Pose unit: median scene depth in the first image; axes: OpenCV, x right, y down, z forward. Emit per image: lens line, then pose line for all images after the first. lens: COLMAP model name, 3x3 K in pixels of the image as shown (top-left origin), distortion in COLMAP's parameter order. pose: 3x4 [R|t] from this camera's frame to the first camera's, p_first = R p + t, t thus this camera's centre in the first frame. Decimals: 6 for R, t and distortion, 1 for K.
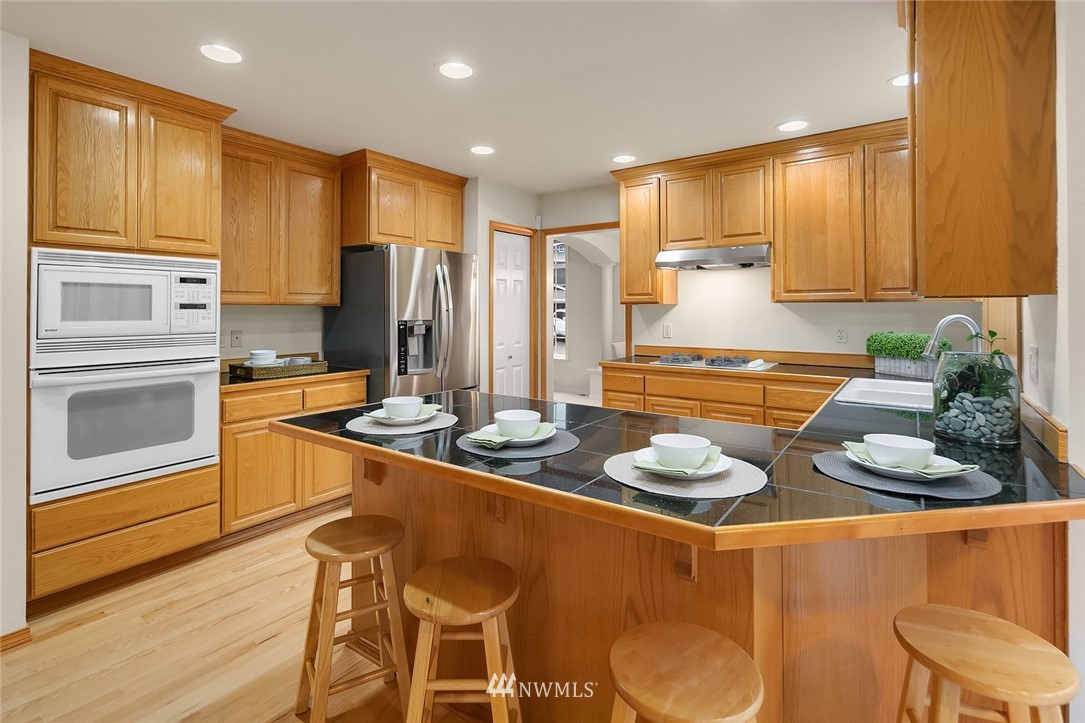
lens RADIAL K [[535.4, 0, 538.5], [0, 535.4, 314.2], [0, 0, 1]] dist [0.000779, -0.000084]
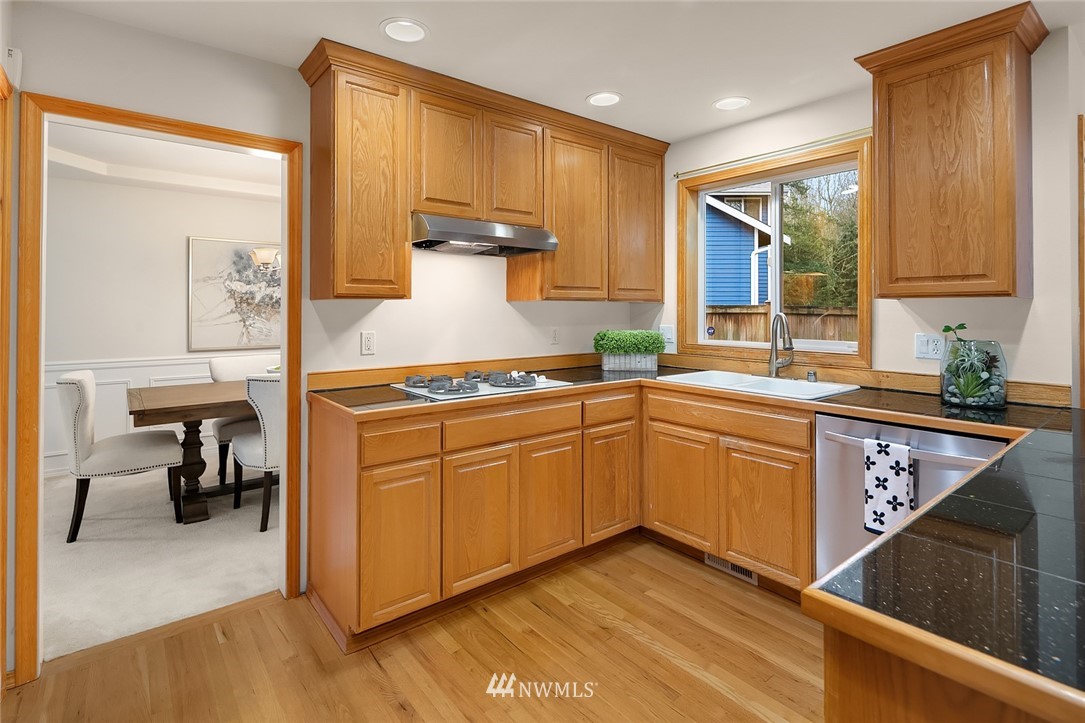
lens RADIAL K [[517.7, 0, 544.5], [0, 517.7, 305.6], [0, 0, 1]] dist [0.000296, -0.000187]
pose [[0.273989, 0.012225, 0.961655, -0.317025], [0.011164, 0.999811, -0.015891, -0.000690], [-0.961668, 0.015090, 0.273801, 0.748946]]
